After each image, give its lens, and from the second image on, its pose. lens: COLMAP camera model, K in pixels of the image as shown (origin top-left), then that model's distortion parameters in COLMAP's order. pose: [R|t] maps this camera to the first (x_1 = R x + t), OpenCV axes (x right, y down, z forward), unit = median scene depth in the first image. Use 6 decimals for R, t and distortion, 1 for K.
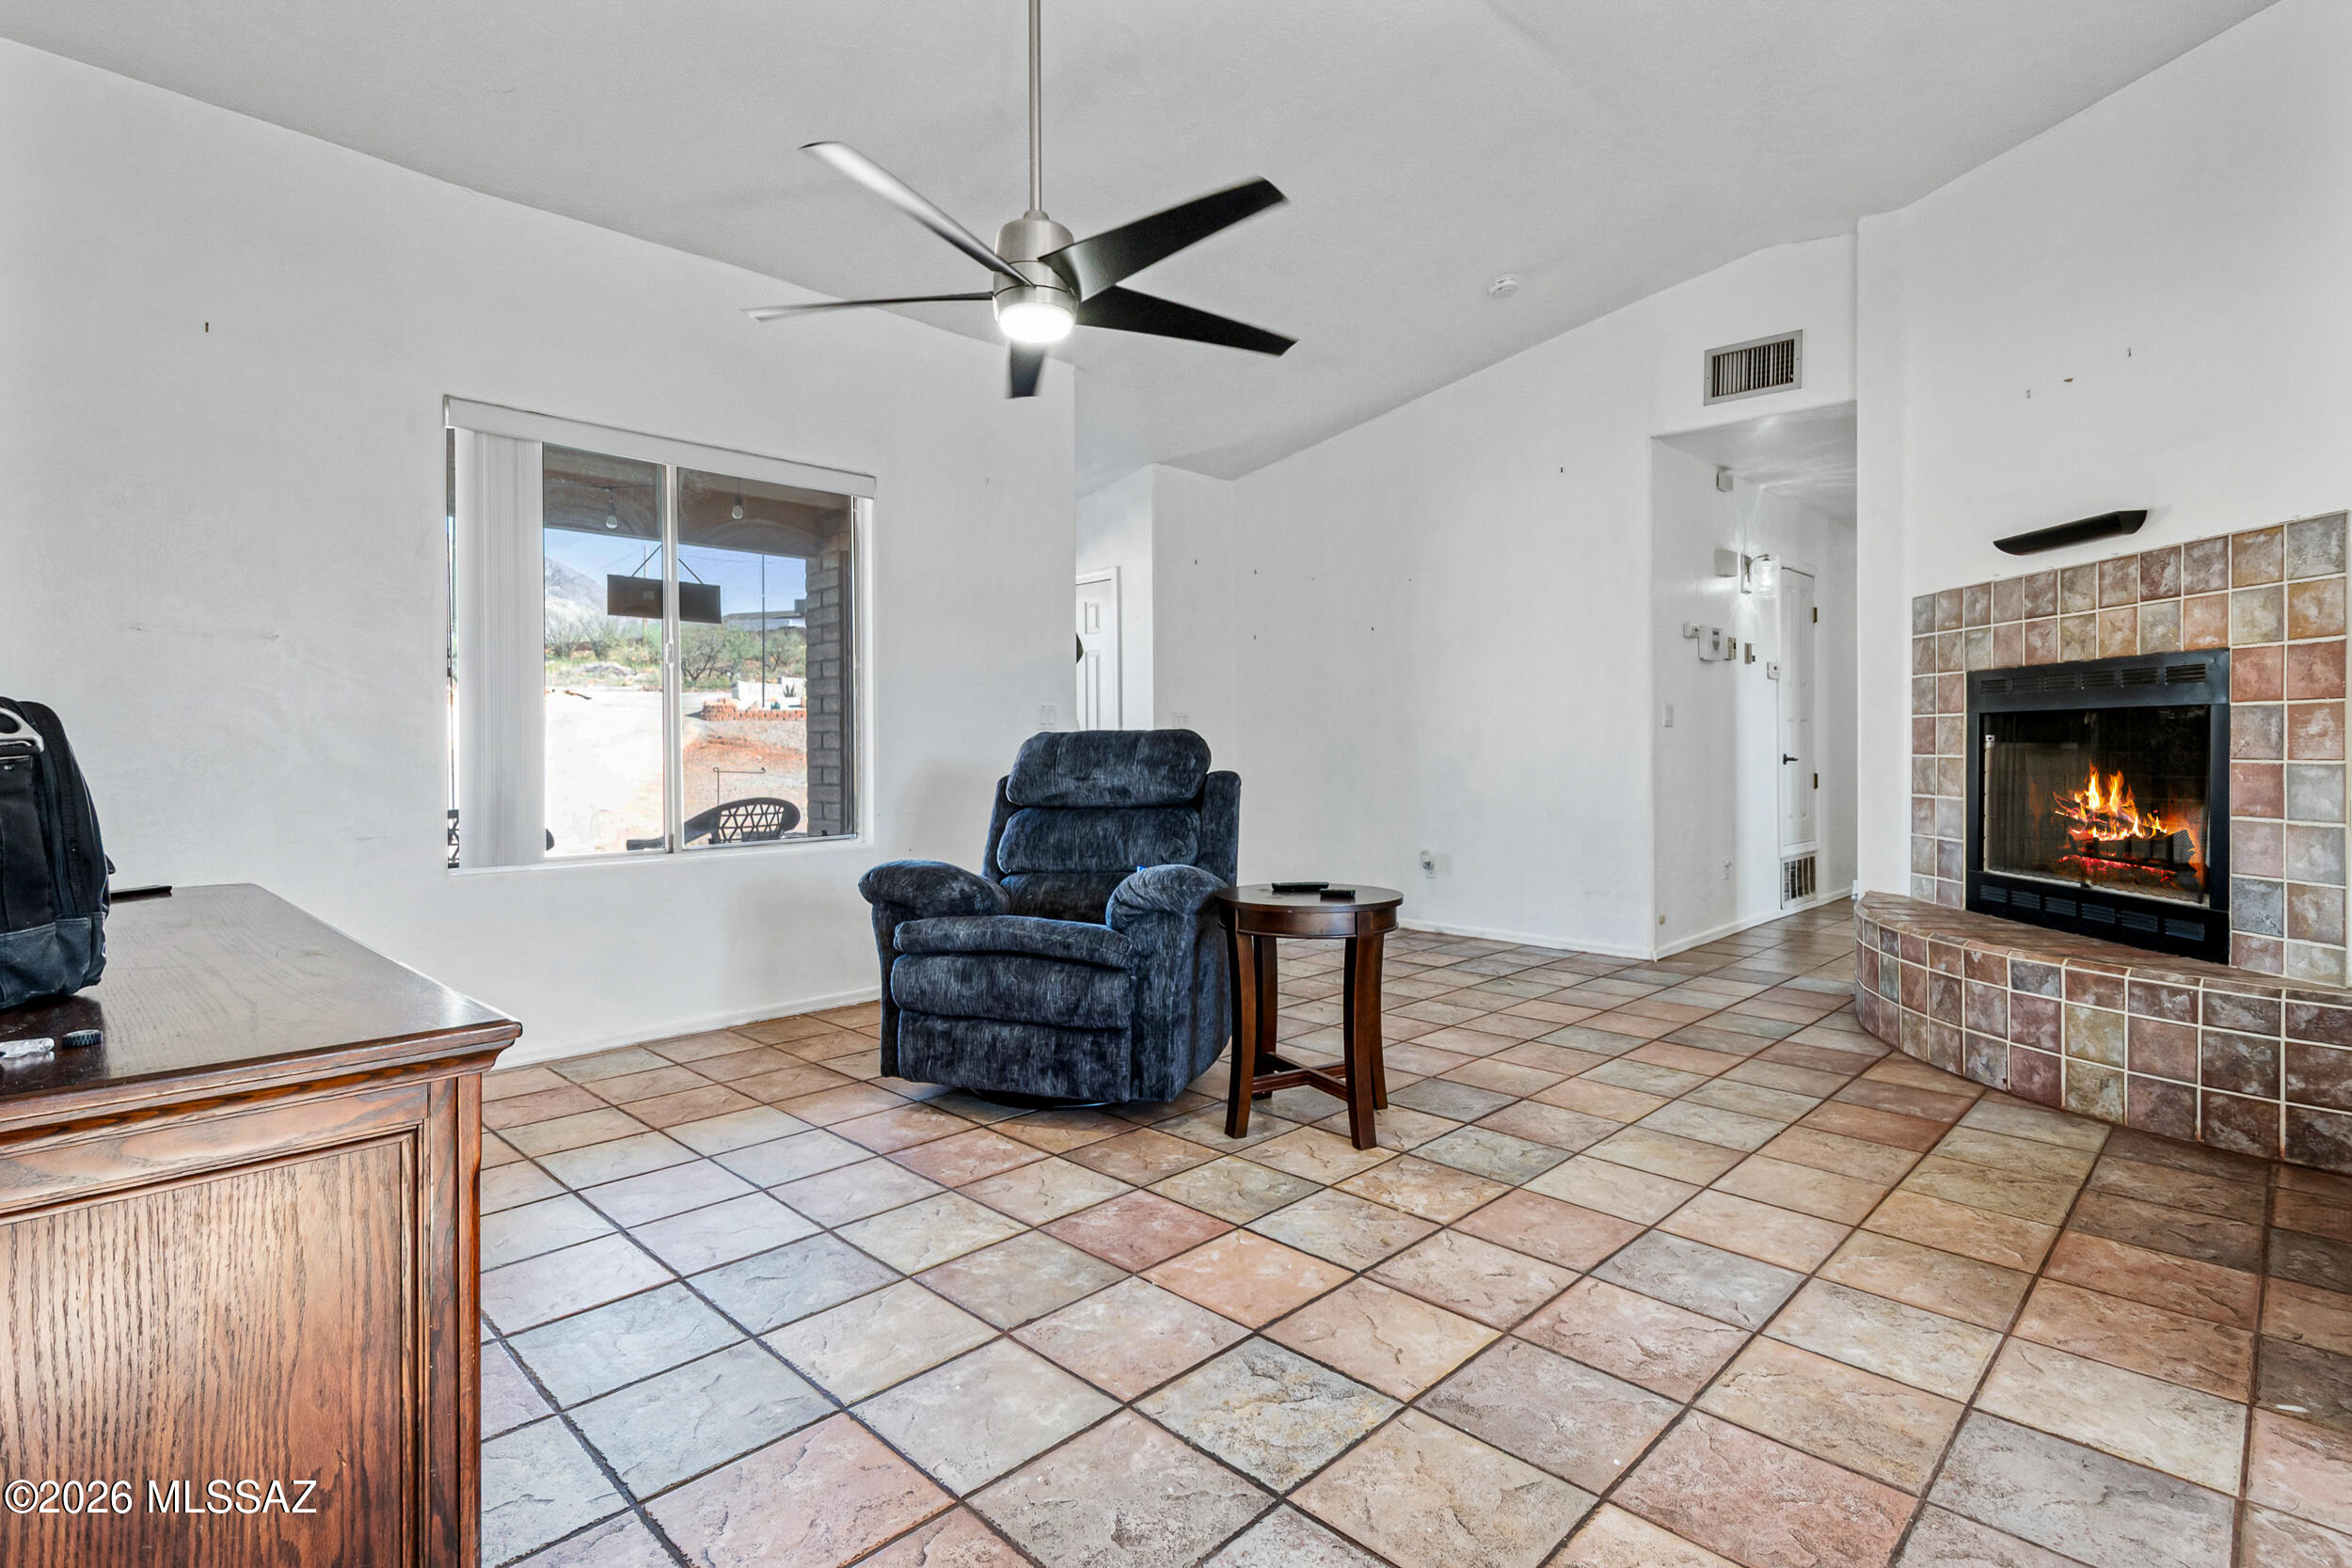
lens RADIAL K [[1152.8, 0, 1177.6], [0, 1152.8, 755.9], [0, 0, 1]] dist [0.000229, -0.000277]
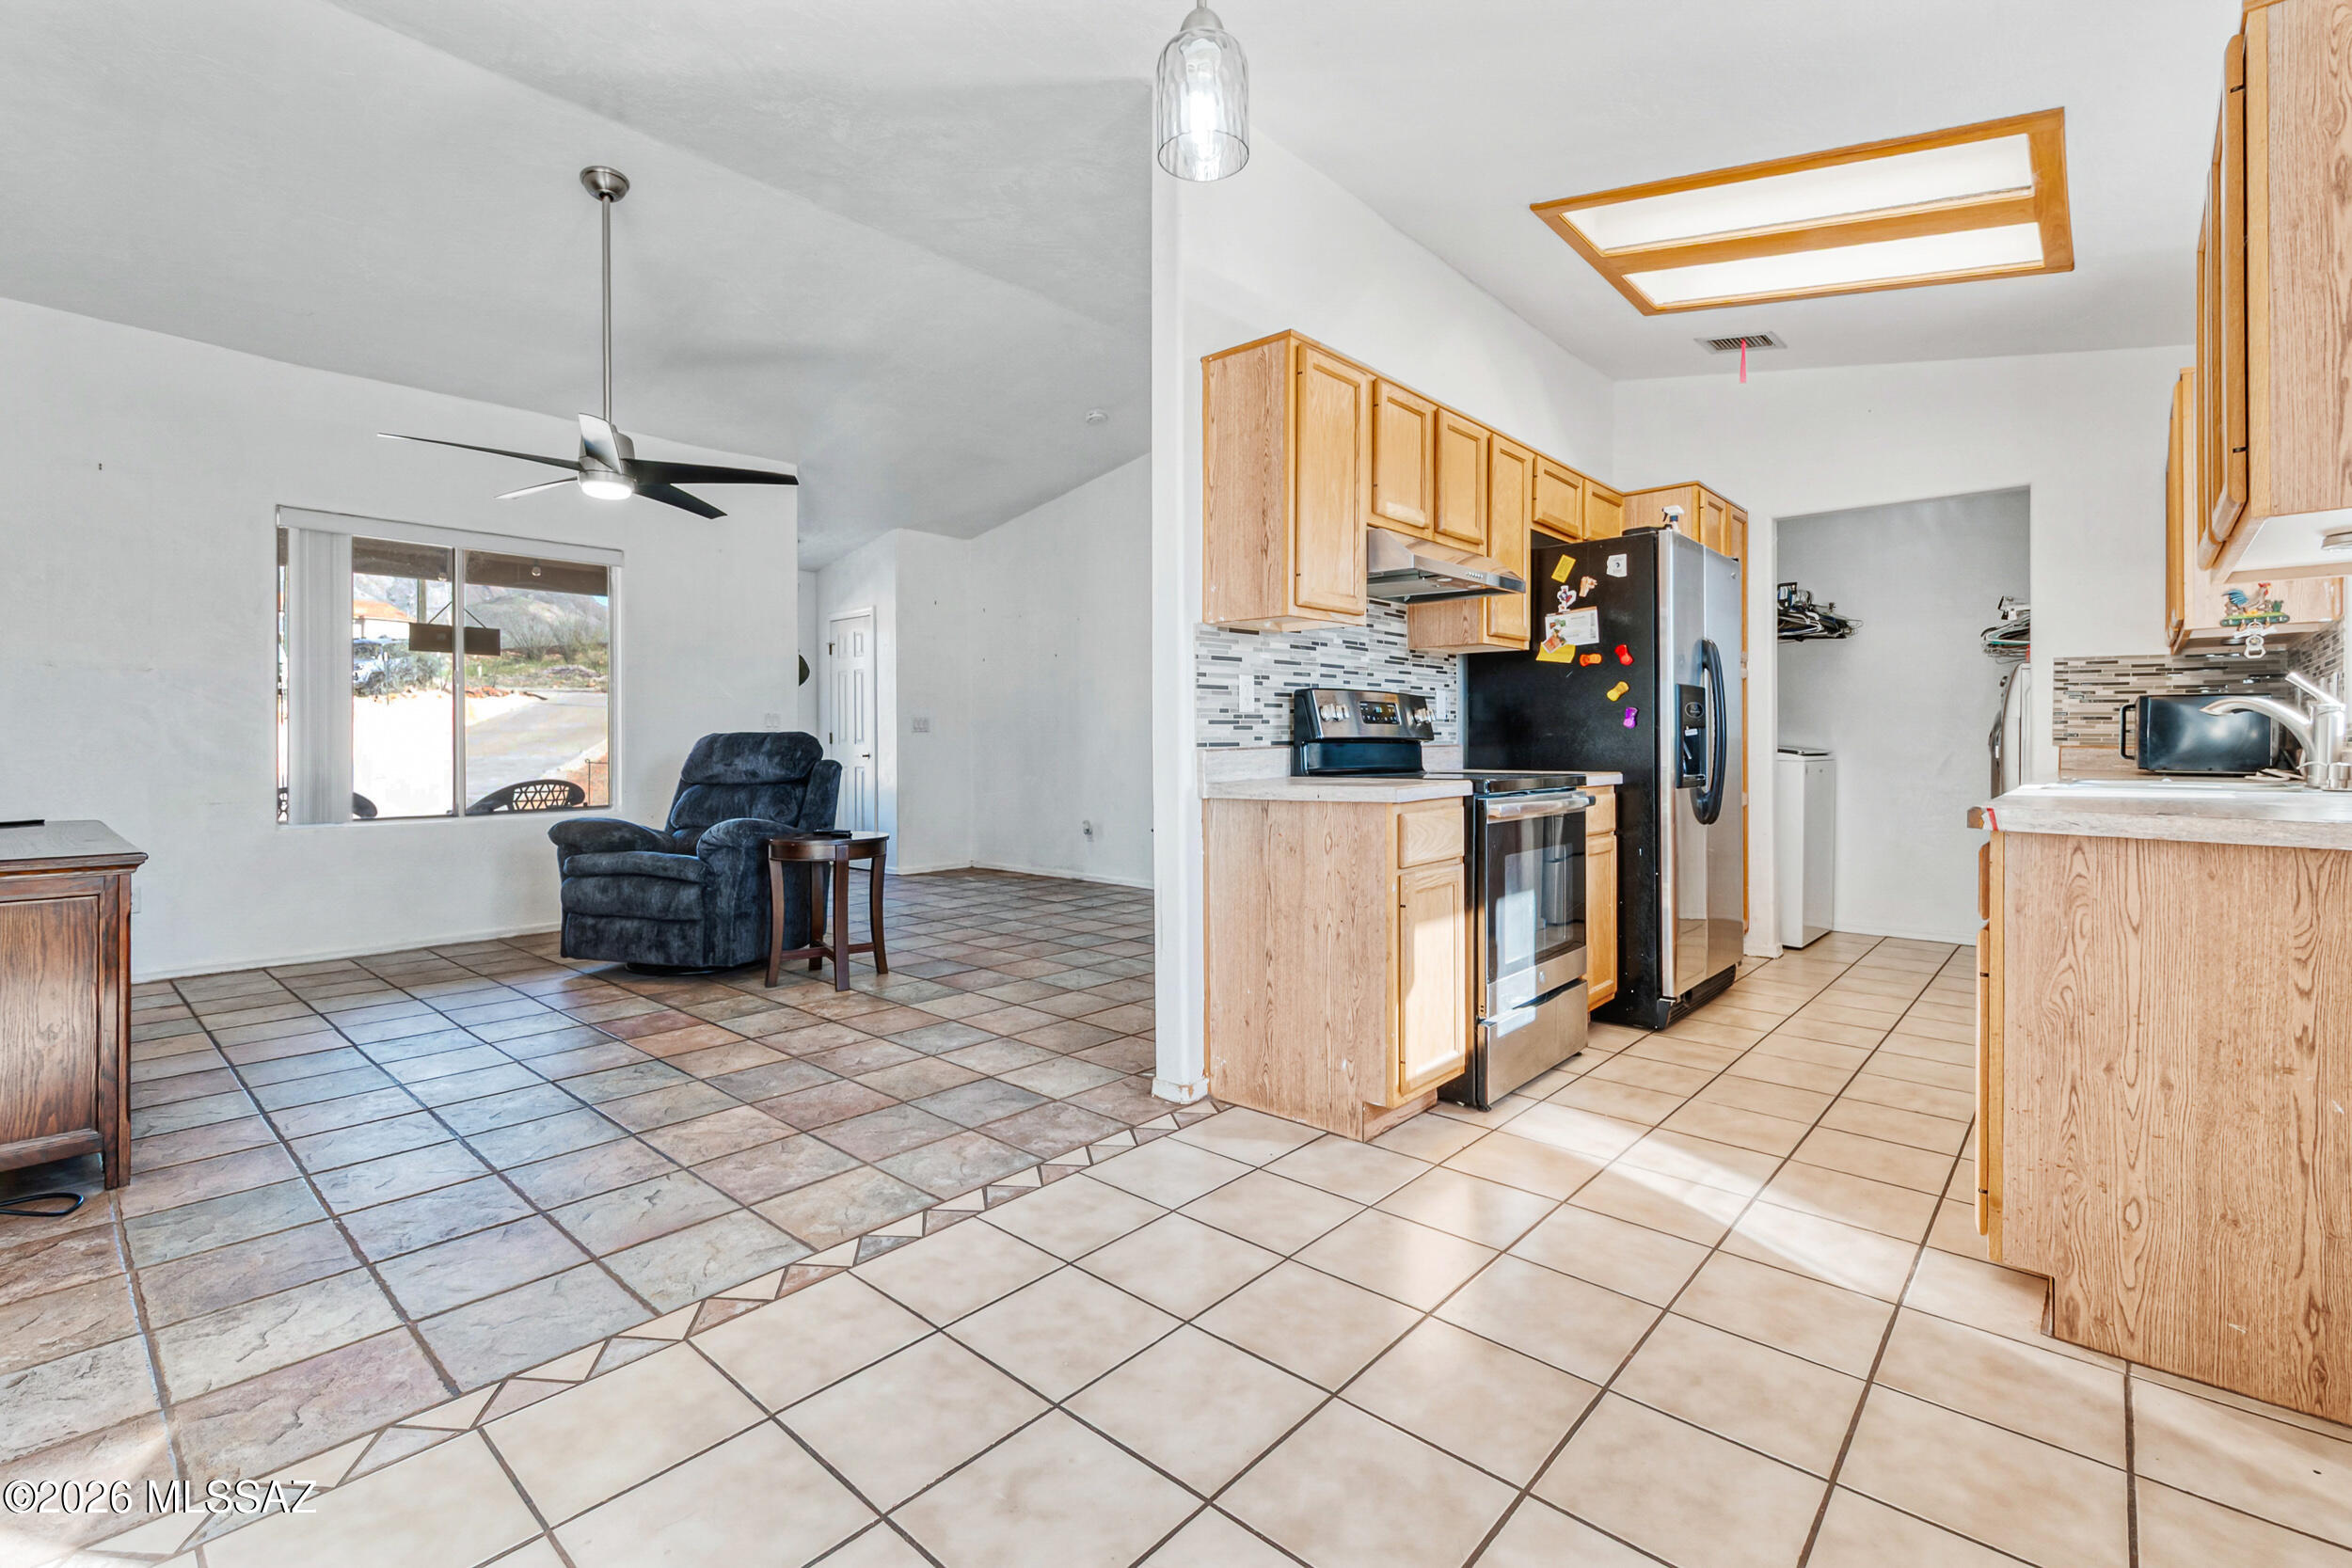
lens RADIAL K [[1053.4, 0, 1169.0], [0, 1053.4, 747.2], [0, 0, 1]] dist [0.006485, -0.000373]
pose [[0.999007, 0.002048, 0.044503, 0.519277], [-0.001832, 0.999986, -0.004886, 0.003495], [-0.044512, 0.004799, 0.998997, -0.470264]]
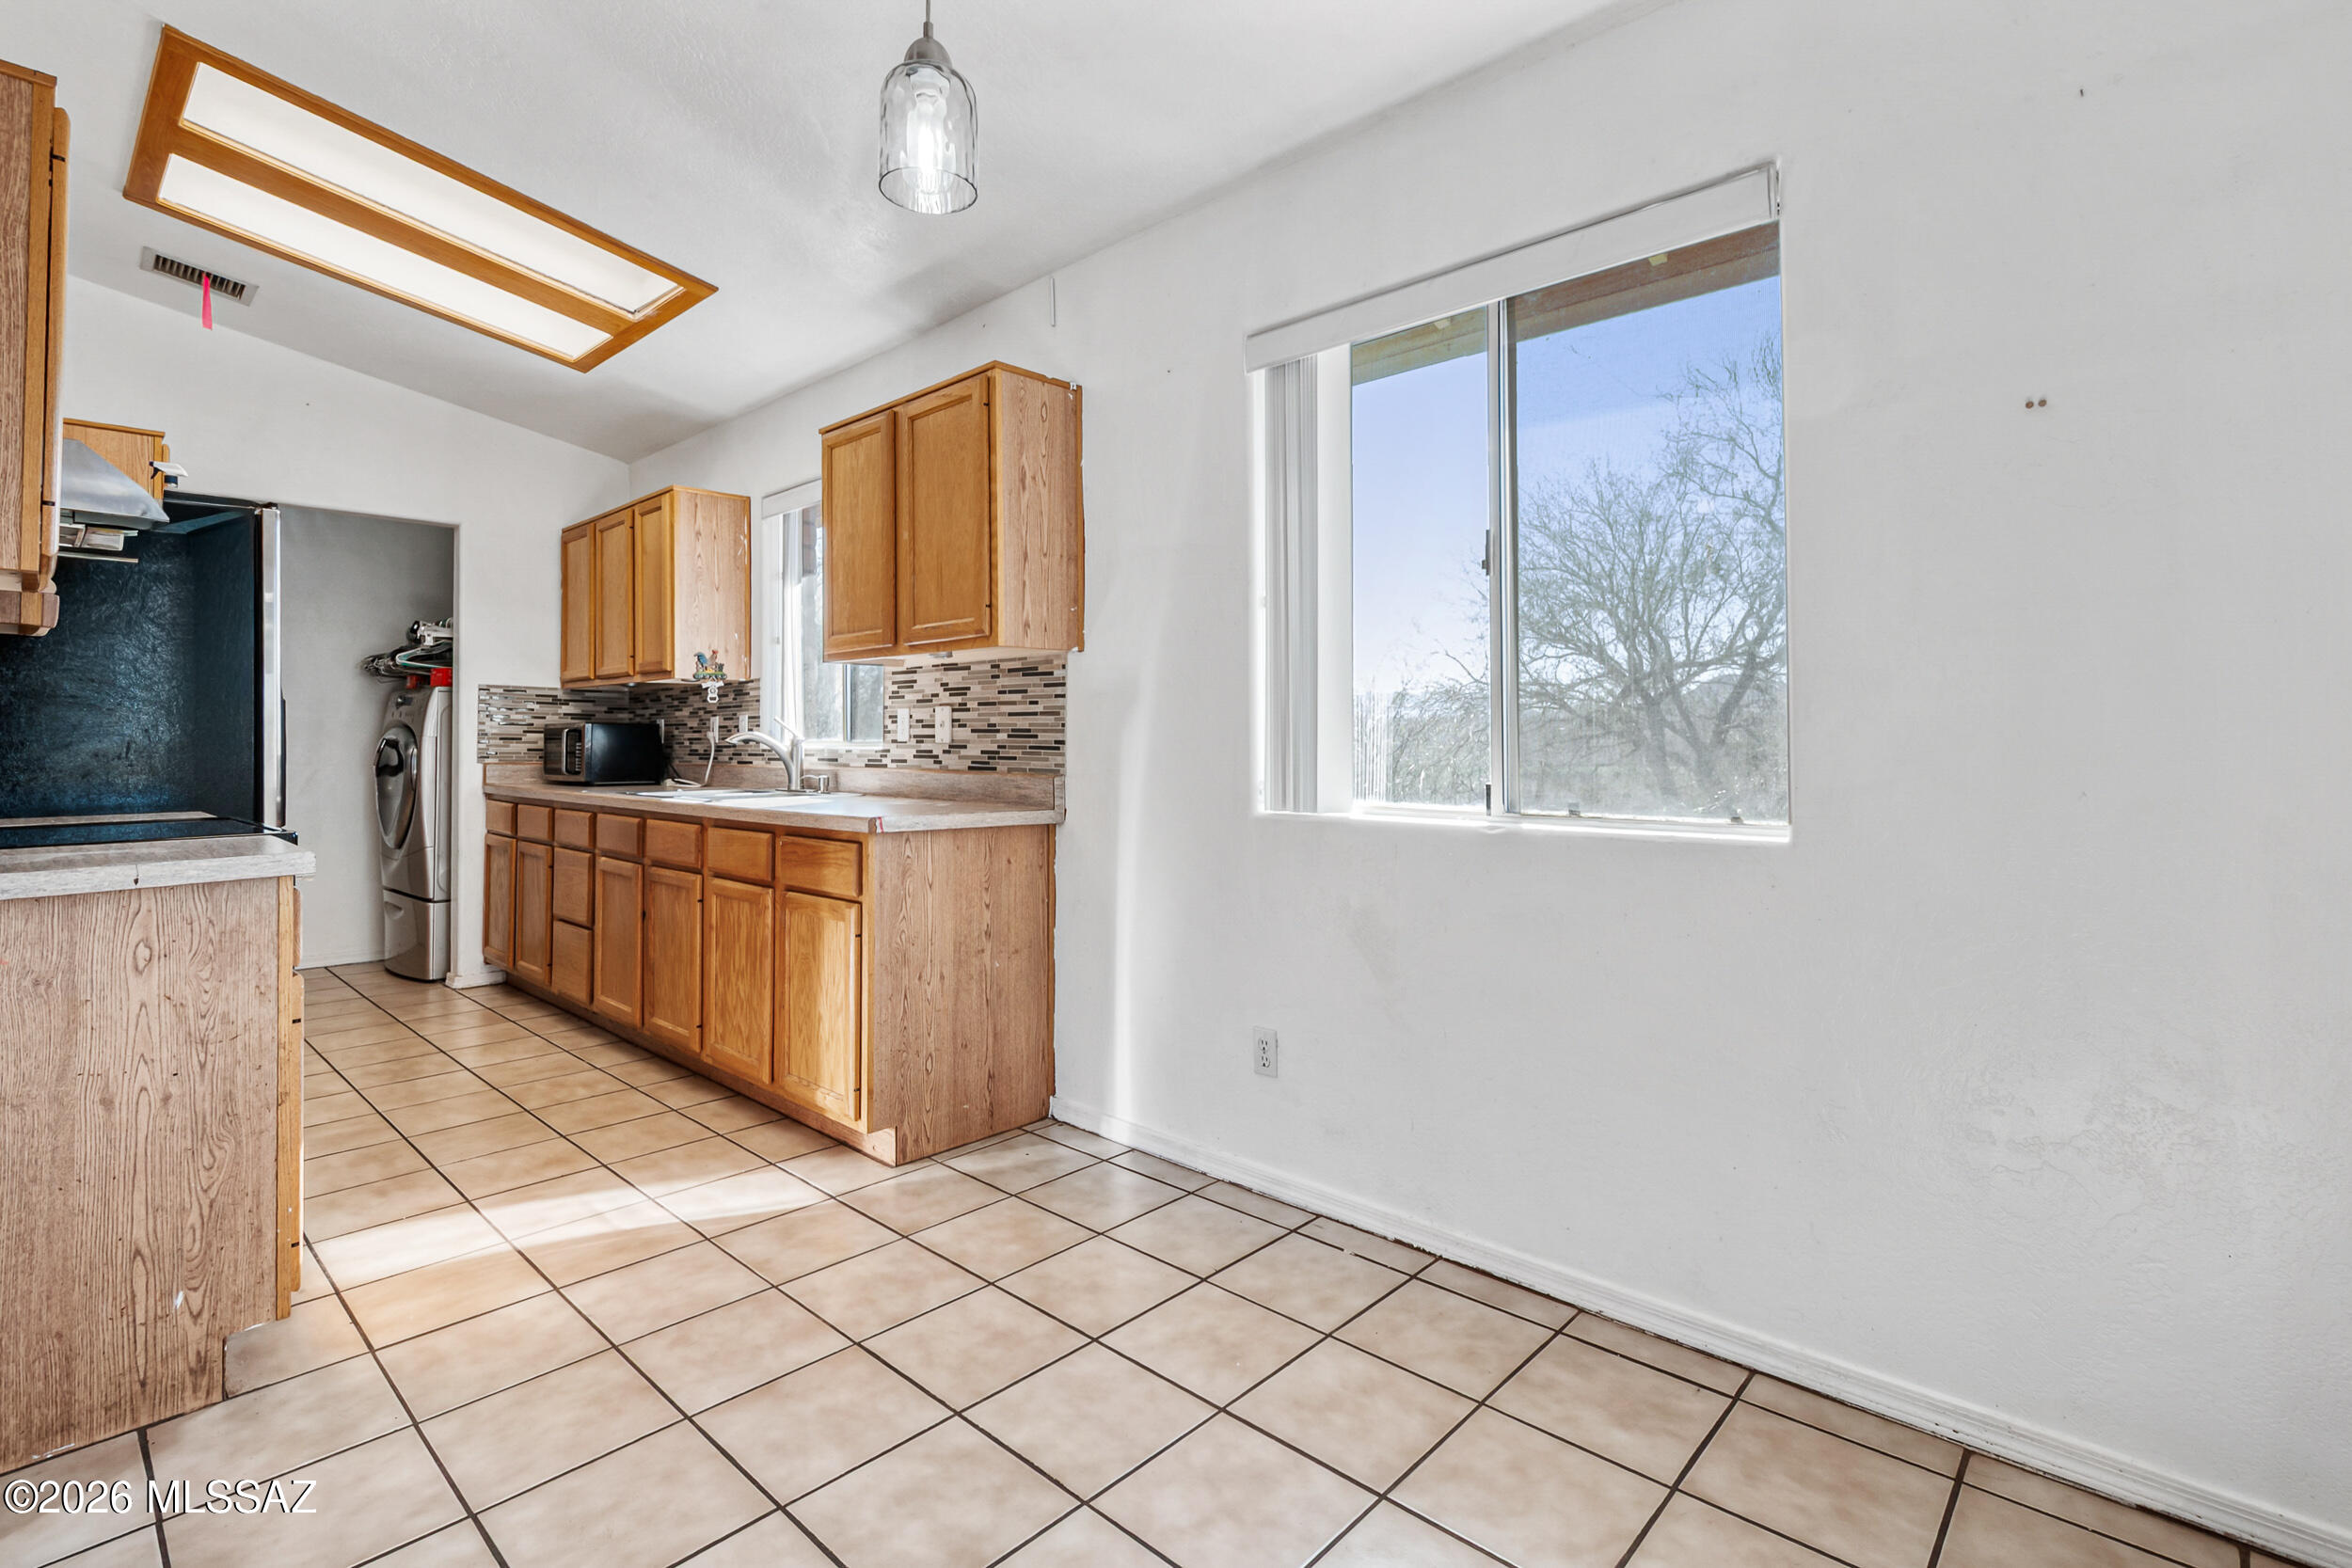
lens RADIAL K [[1095.8, 0, 1176.4], [0, 1095.8, 724.1], [0, 0, 1]] dist [0.000416, -0.000120]
pose [[-0.037298, 0.017815, 0.999145, 0.104830], [0.011933, 0.999778, -0.017380, -0.023536], [-0.999233, 0.011275, -0.037502, -0.104451]]
